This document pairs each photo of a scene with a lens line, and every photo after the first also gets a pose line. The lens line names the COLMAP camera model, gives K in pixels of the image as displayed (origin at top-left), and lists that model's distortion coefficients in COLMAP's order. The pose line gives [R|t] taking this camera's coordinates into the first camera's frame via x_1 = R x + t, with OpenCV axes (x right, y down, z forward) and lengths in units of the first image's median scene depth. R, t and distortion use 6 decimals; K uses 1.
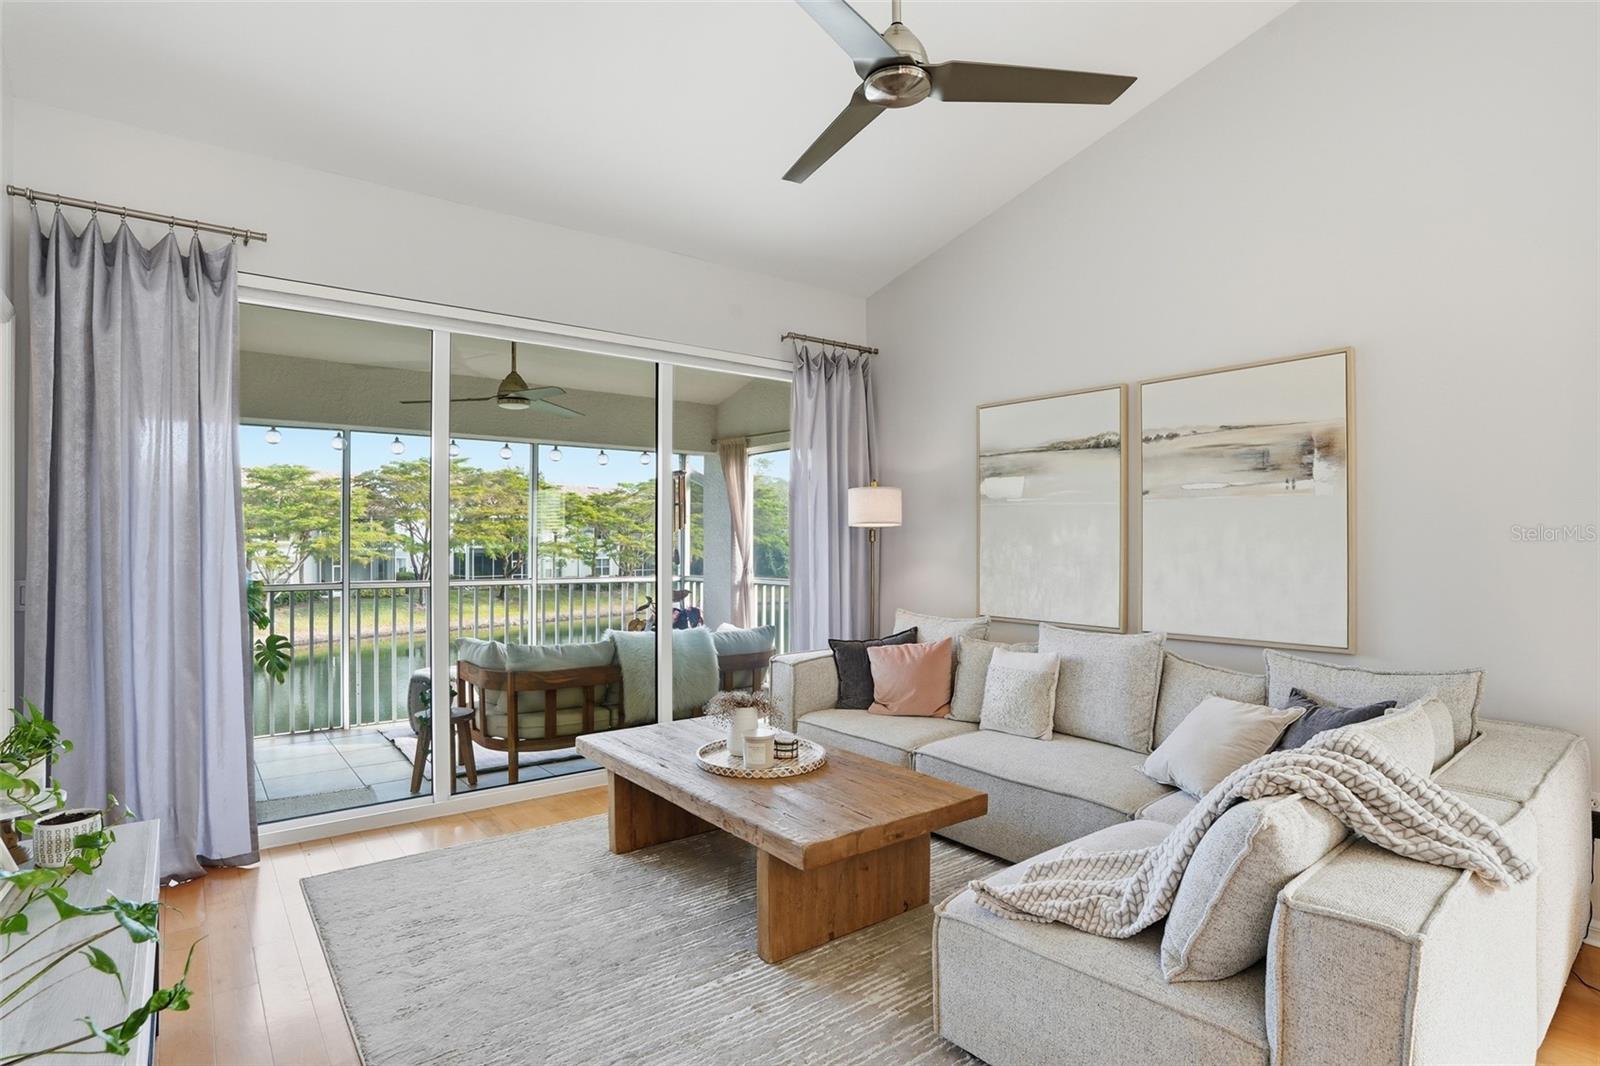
lens RADIAL K [[805.3, 0, 800.1], [0, 805.3, 549.4], [0, 0, 1]] dist [-0.069529, 0.031001]
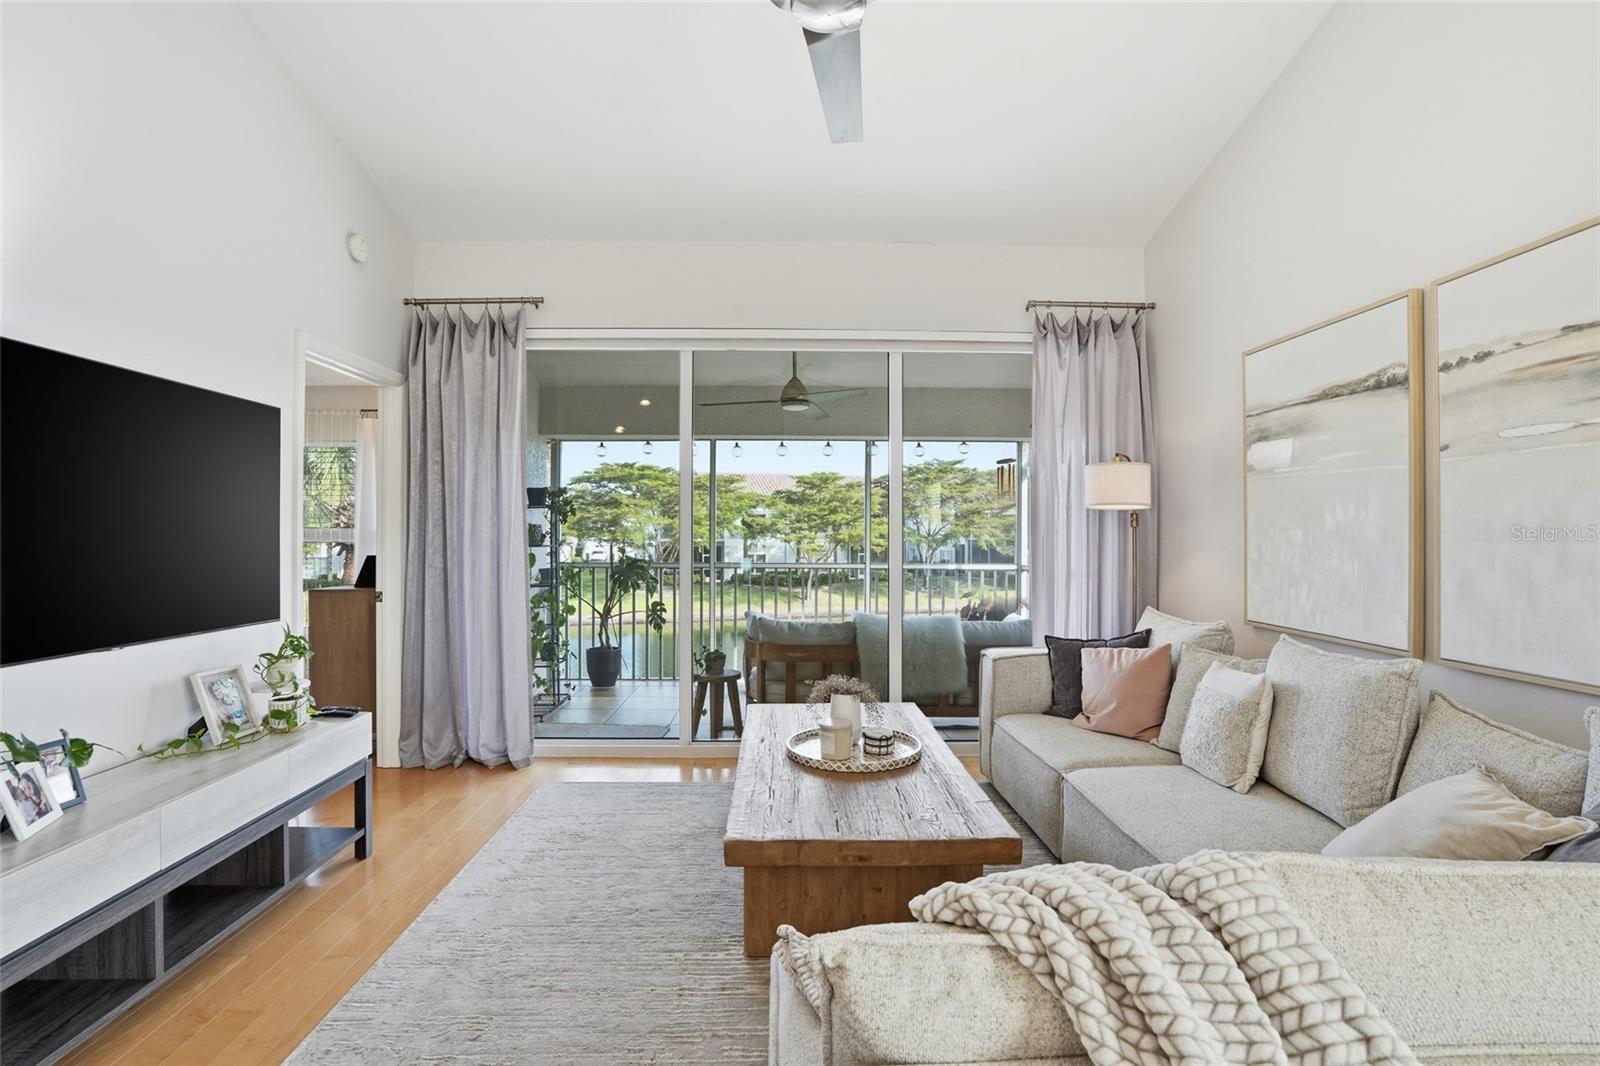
lens RADIAL K [[750.1, 0, 800.0], [0, 750.1, 533.0], [0, 0, 1]] dist [-0.074099, 0.030822]
pose [[0.804781, 0.000668, -0.593572, 0.308245], [-0.007762, 0.999926, -0.009399, 0.007744], [0.593521, 0.012171, 0.804726, 0.174841]]
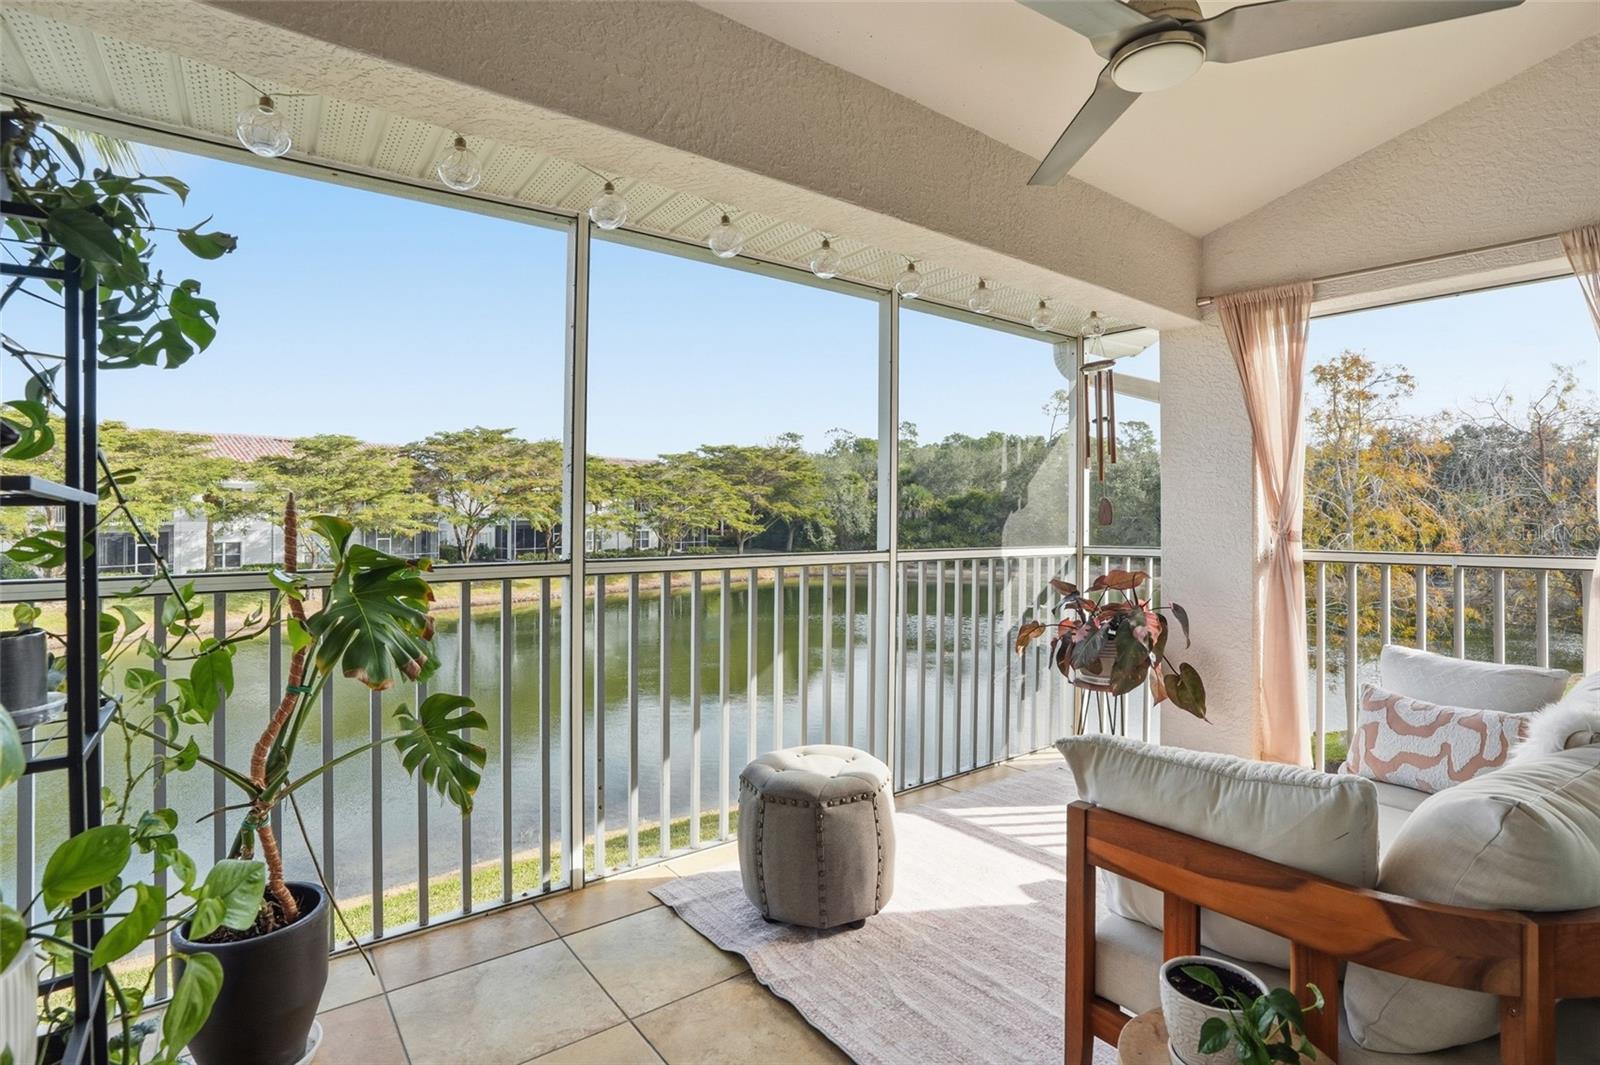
lens RADIAL K [[772.2, 0, 800.0], [0, 772.2, 532.5], [0, 0, 1]] dist [-0.071627, 0.031091]
pose [[0.999844, -0.000362, -0.017686, -0.578597], [0.000585, 0.999920, 0.012622, 0.026070], [0.017680, -0.012630, 0.999764, 0.743587]]
